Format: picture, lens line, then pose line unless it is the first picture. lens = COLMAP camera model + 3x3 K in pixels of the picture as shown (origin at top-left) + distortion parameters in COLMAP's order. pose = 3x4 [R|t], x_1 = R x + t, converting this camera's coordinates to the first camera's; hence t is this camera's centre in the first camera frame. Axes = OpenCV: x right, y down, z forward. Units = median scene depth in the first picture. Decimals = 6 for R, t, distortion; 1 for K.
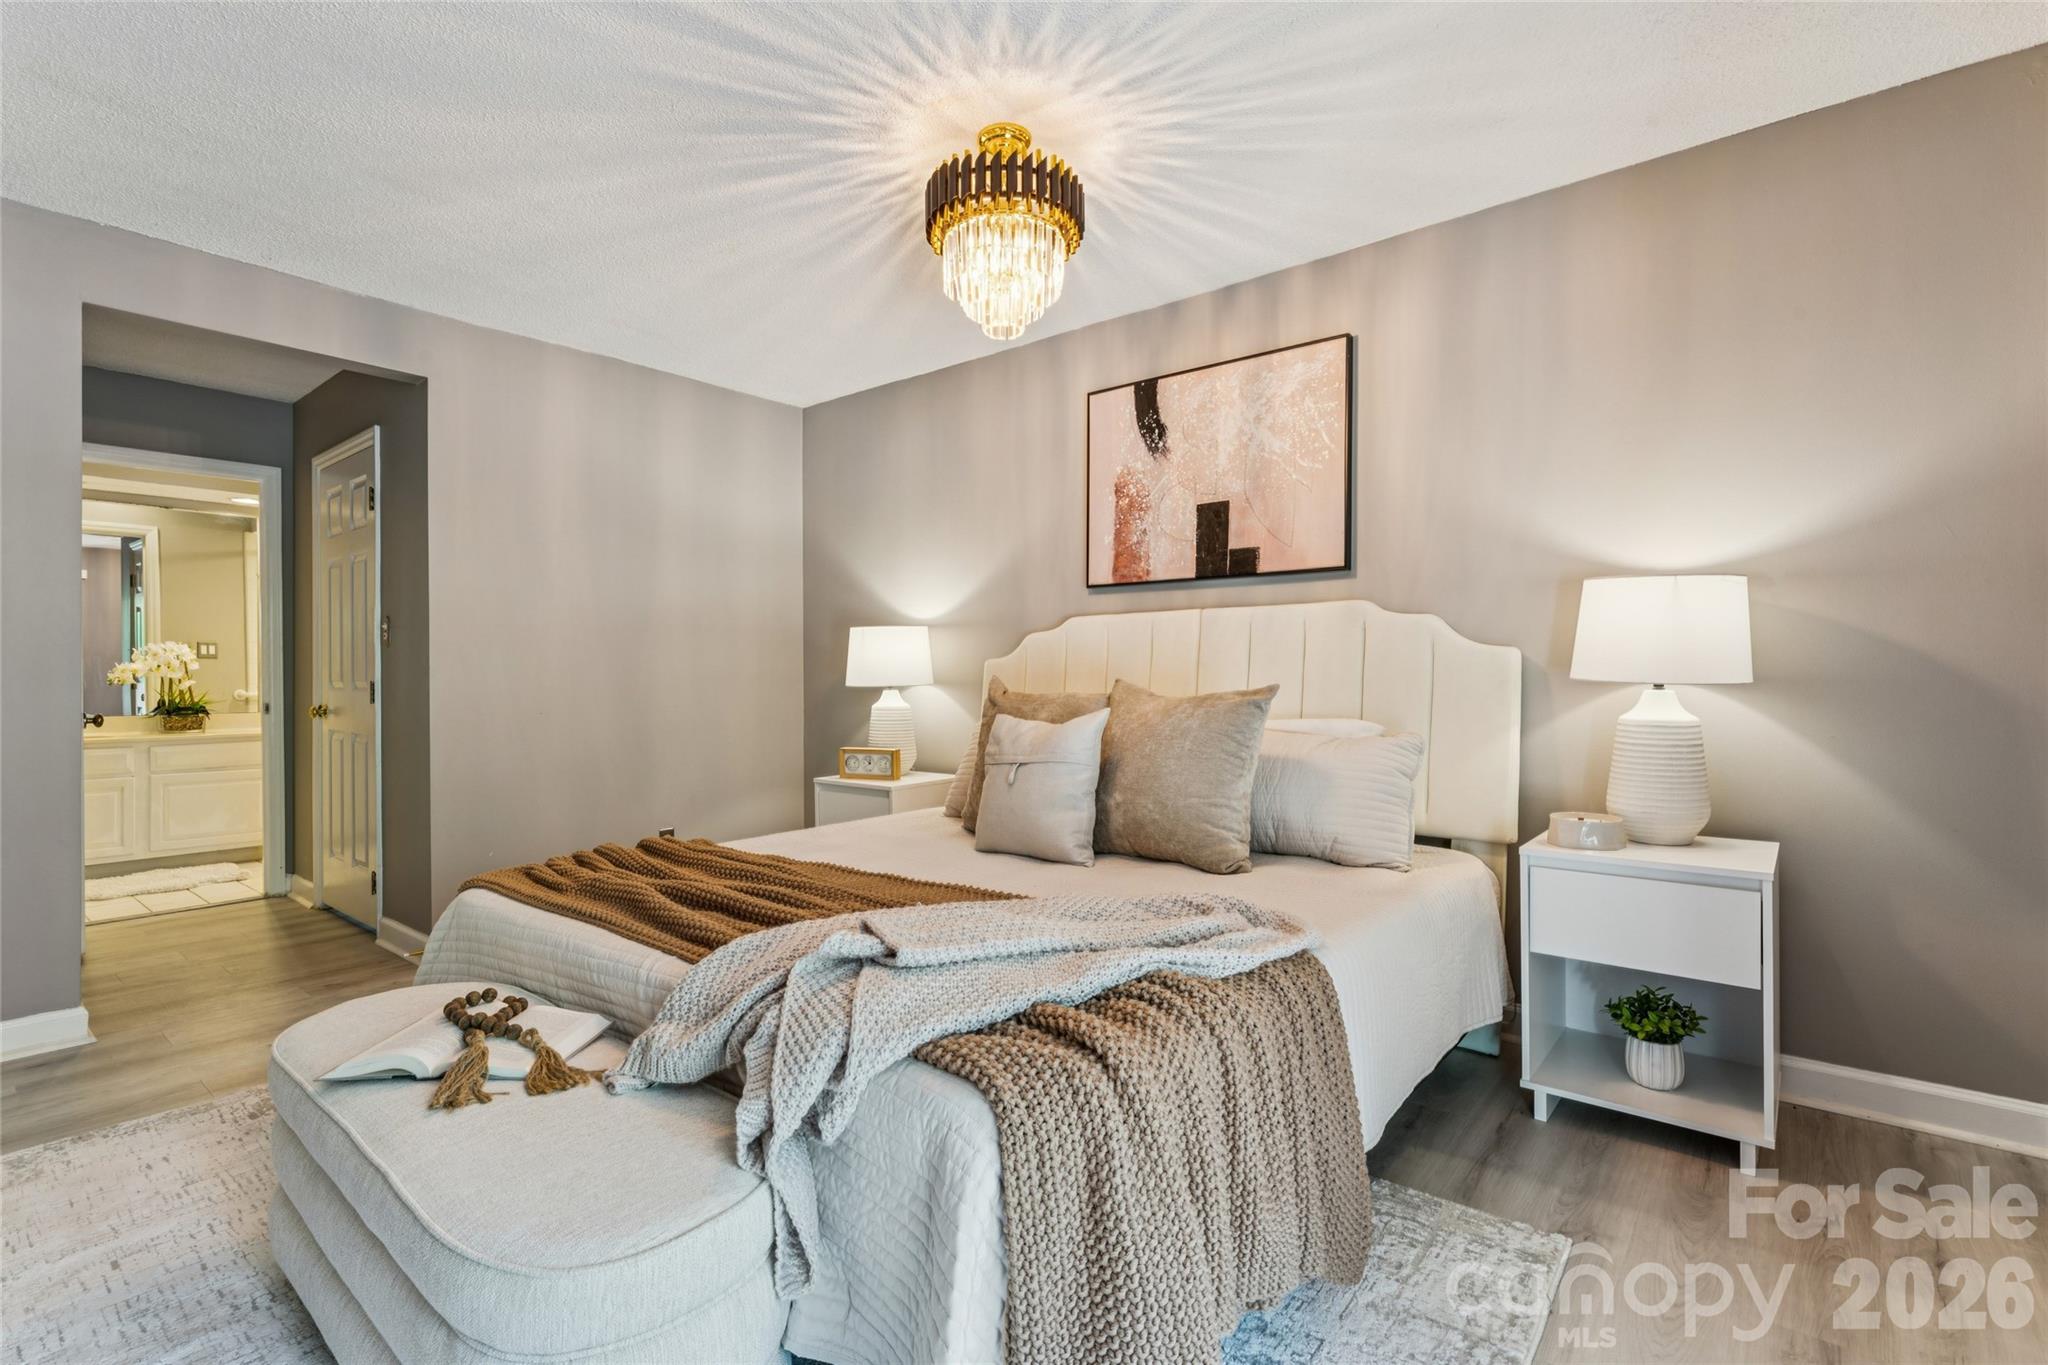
lens RADIAL K [[942.7, 0, 1033.3], [0, 942.7, 669.7], [0, 0, 1]] dist [0.001292, 0.000009]
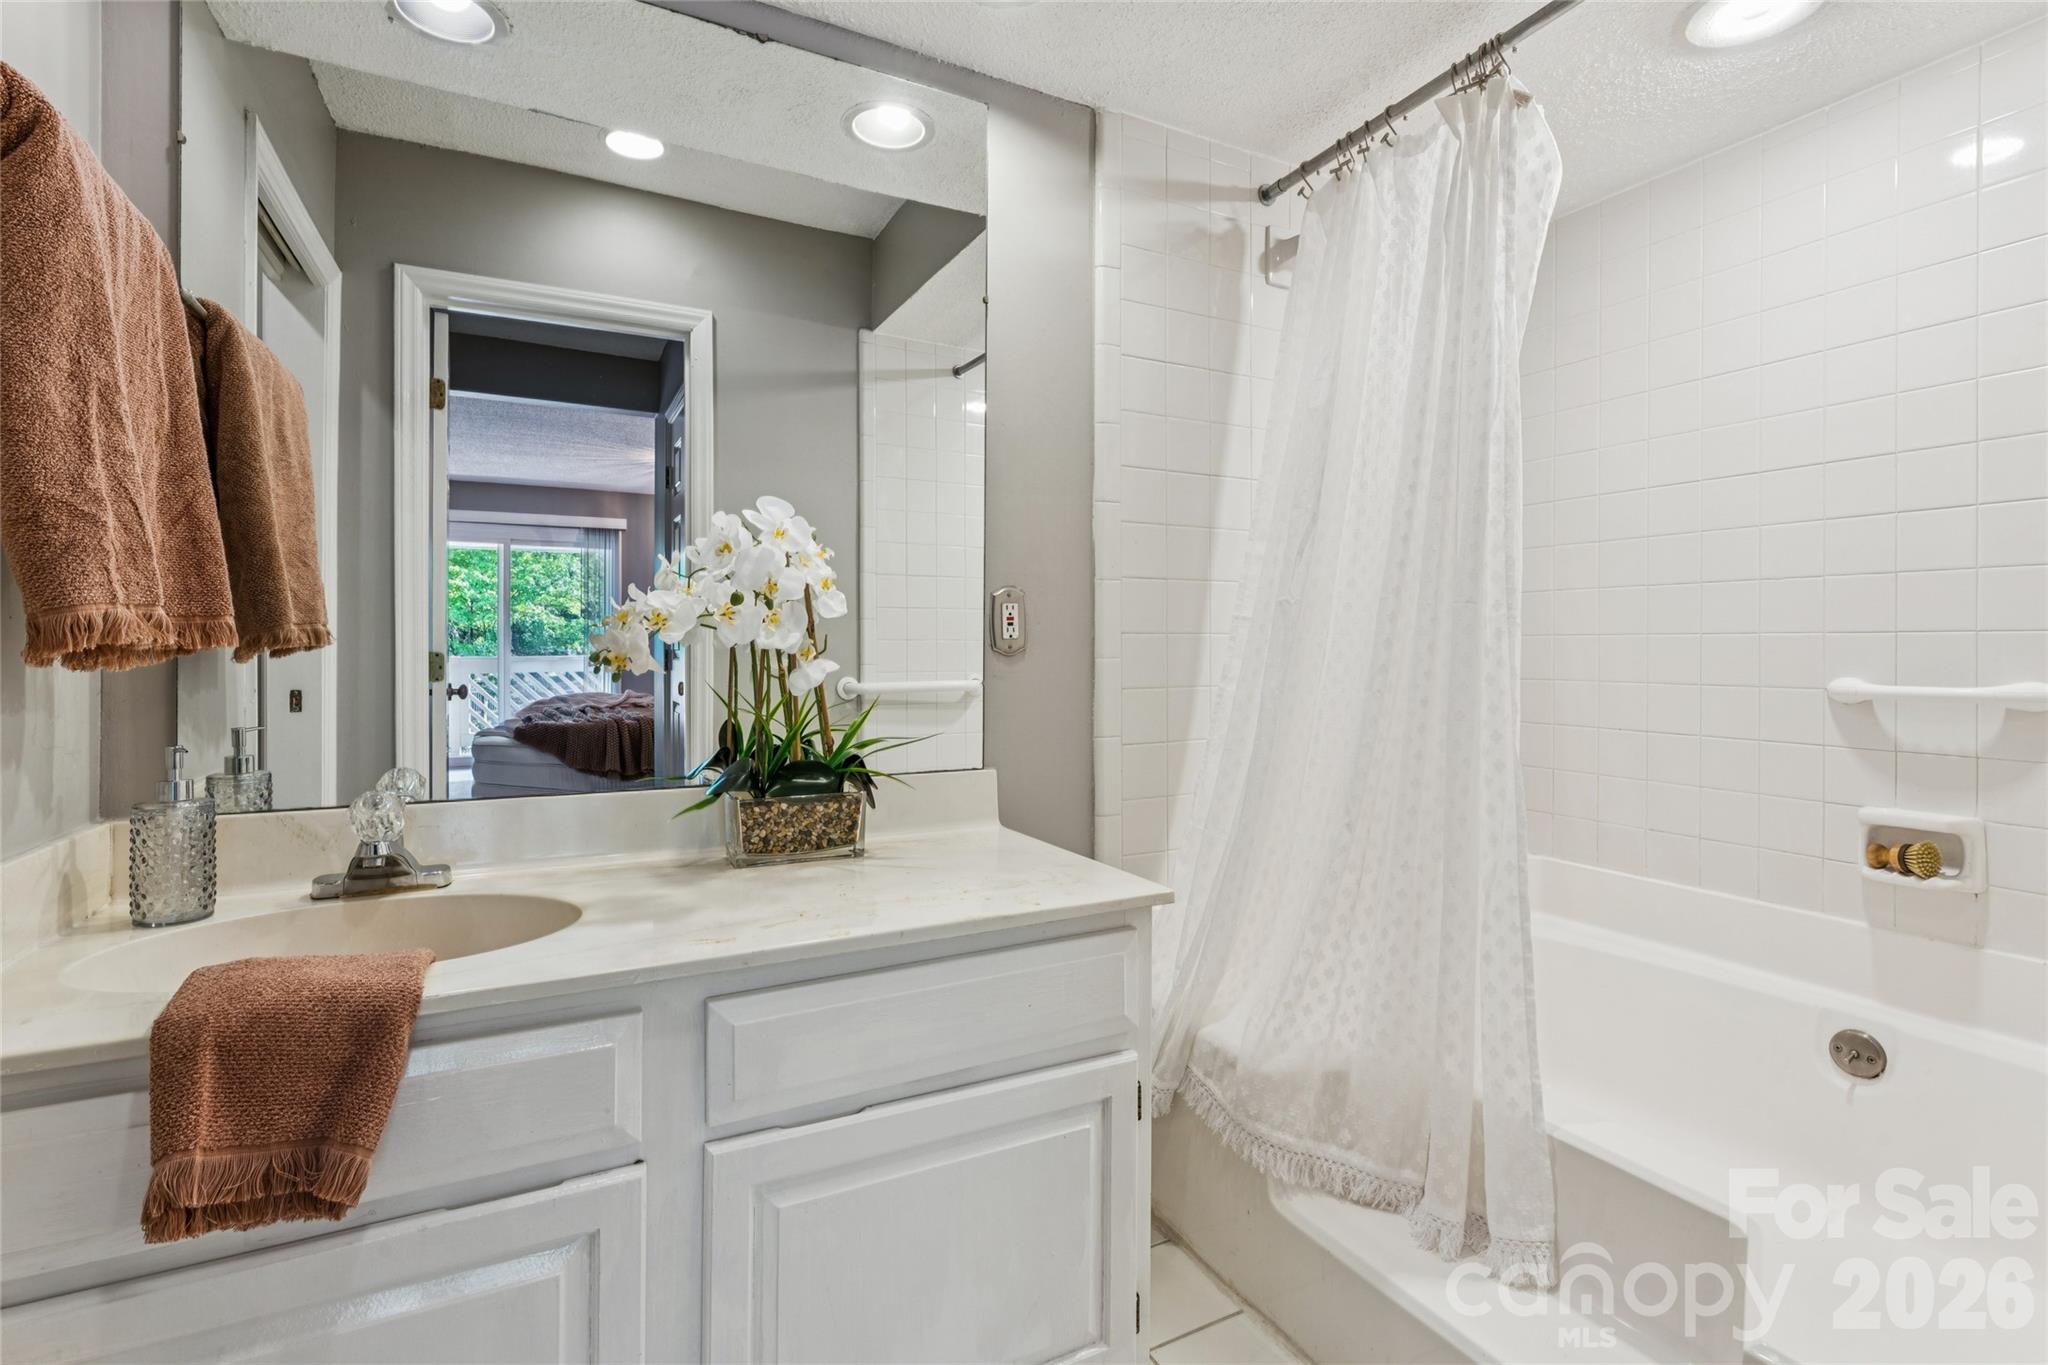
lens RADIAL K [[942.7, 0, 1033.3], [0, 942.7, 669.7], [0, 0, 1]] dist [0.001292, 0.000009]
pose [[0.919408, 0.016439, -0.392961, -0.743658], [-0.009472, 0.999762, 0.019662, 0.008385], [0.393191, -0.014355, 0.919345, 0.790432]]
